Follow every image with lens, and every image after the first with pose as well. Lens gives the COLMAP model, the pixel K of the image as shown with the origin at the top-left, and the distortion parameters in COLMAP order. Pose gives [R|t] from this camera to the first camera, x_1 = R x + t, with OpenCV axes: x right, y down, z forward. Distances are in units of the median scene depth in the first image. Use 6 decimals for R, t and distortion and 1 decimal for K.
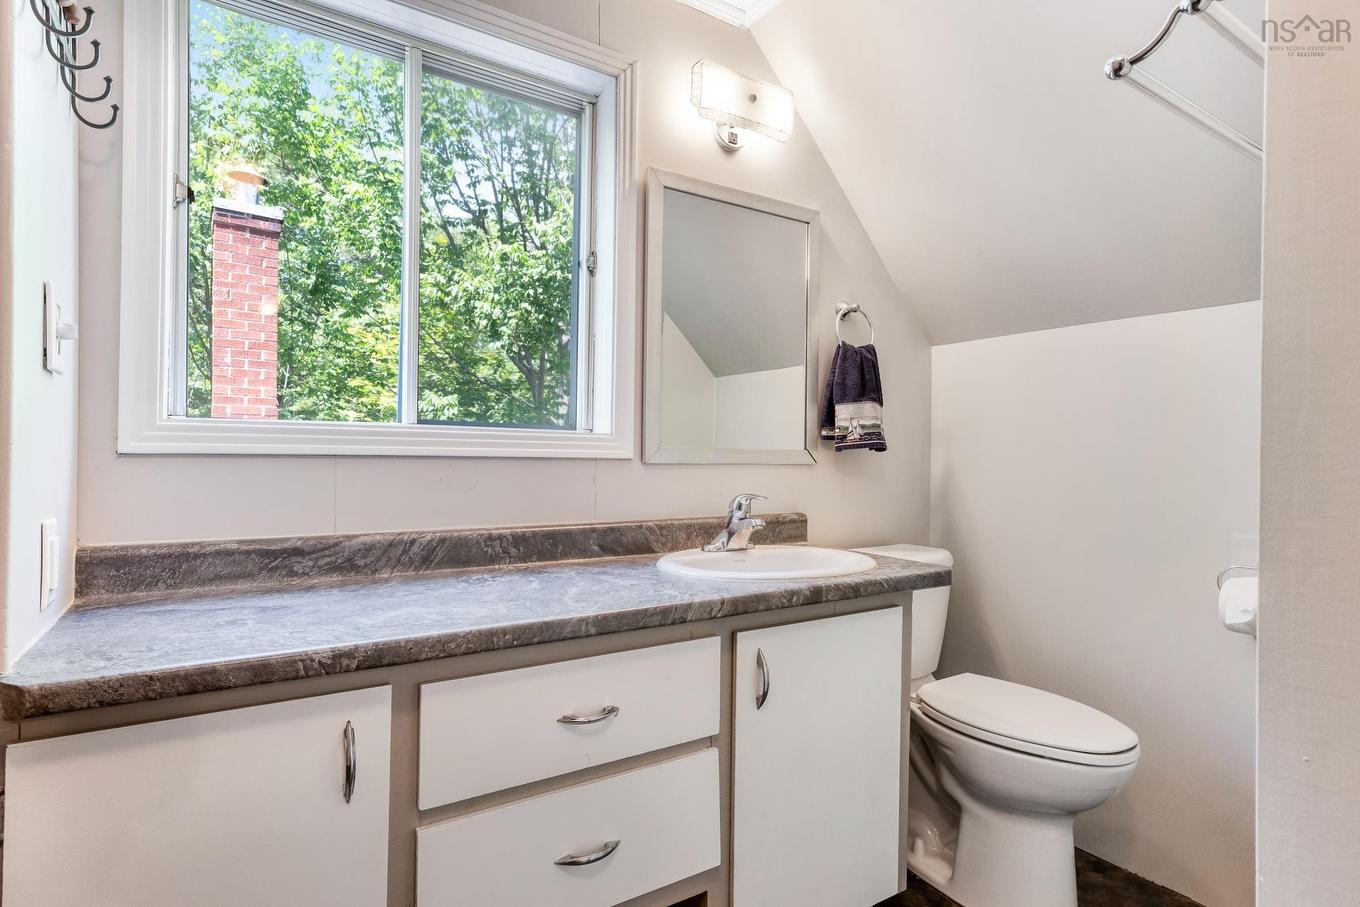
lens RADIAL K [[708.8, 0, 679.2], [0, 708.8, 453.8], [0, 0, 1]] dist [0.020828, 0.000117]
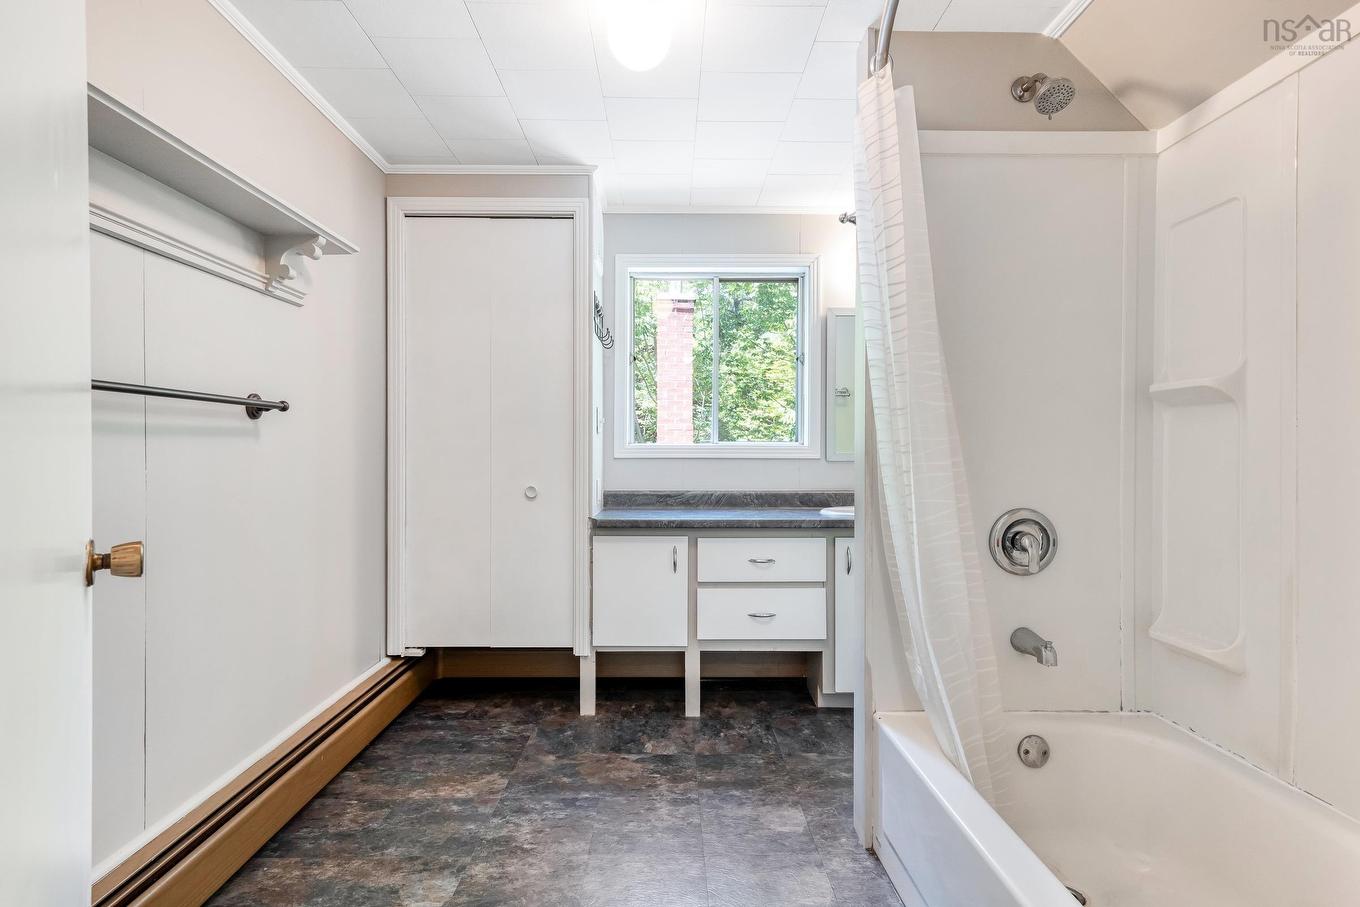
lens RADIAL K [[708.8, 0, 678.9], [0, 708.8, 454.1], [0, 0, 1]] dist [0.020828, 0.000117]
pose [[0.843950, -0.006710, -0.536379, 0.883310], [0.008565, 0.999963, 0.000967, -0.014893], [0.536353, -0.005410, 0.843977, -1.155499]]
